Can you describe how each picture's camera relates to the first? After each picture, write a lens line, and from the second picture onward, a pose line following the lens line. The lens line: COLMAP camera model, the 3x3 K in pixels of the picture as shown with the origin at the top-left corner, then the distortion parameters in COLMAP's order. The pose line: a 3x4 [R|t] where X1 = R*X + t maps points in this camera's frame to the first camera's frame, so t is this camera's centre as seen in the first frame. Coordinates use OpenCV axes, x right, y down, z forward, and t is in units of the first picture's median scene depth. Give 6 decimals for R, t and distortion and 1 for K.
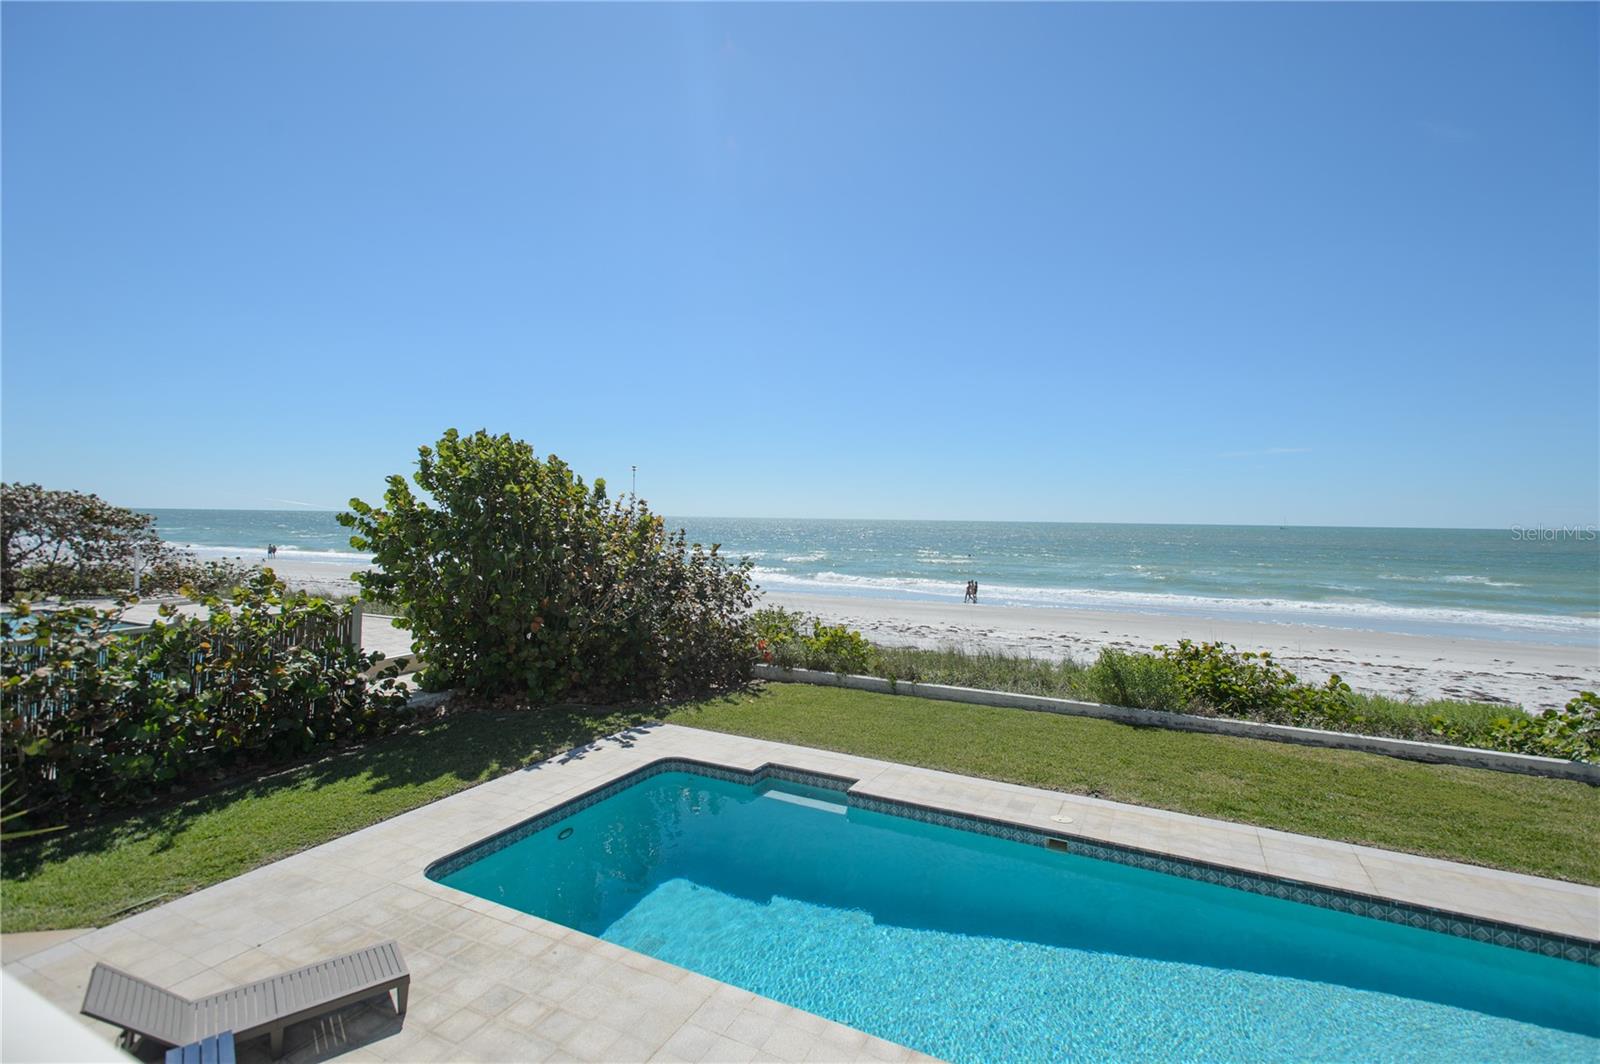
lens RADIAL K [[747.0, 0, 803.0], [0, 747.0, 514.5], [0, 0, 1]] dist [0.023581, -0.007251]
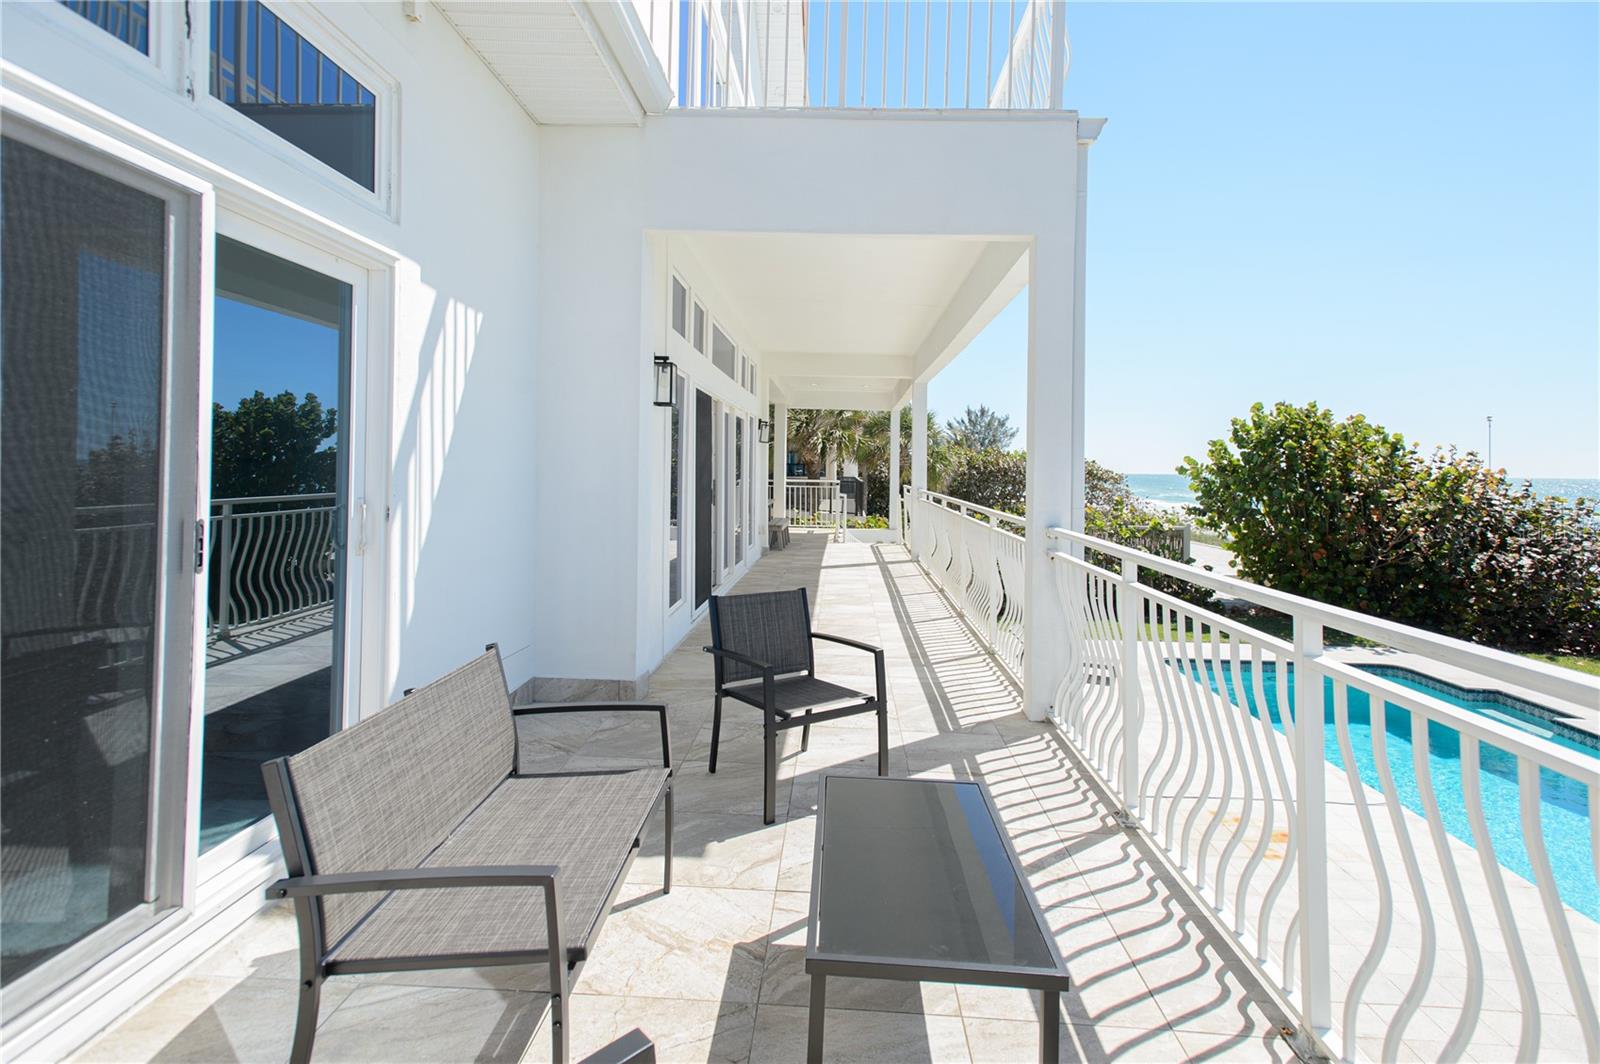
lens RADIAL K [[747.0, 0, 796.6], [0, 747.0, 462.6], [0, 0, 1]] dist [0.023581, -0.007251]
pose [[0.386806, -0.023304, -0.921866, 0.459438], [0.001834, 0.999698, -0.024502, 0.024229], [0.922159, 0.007787, 0.386732, -0.279104]]
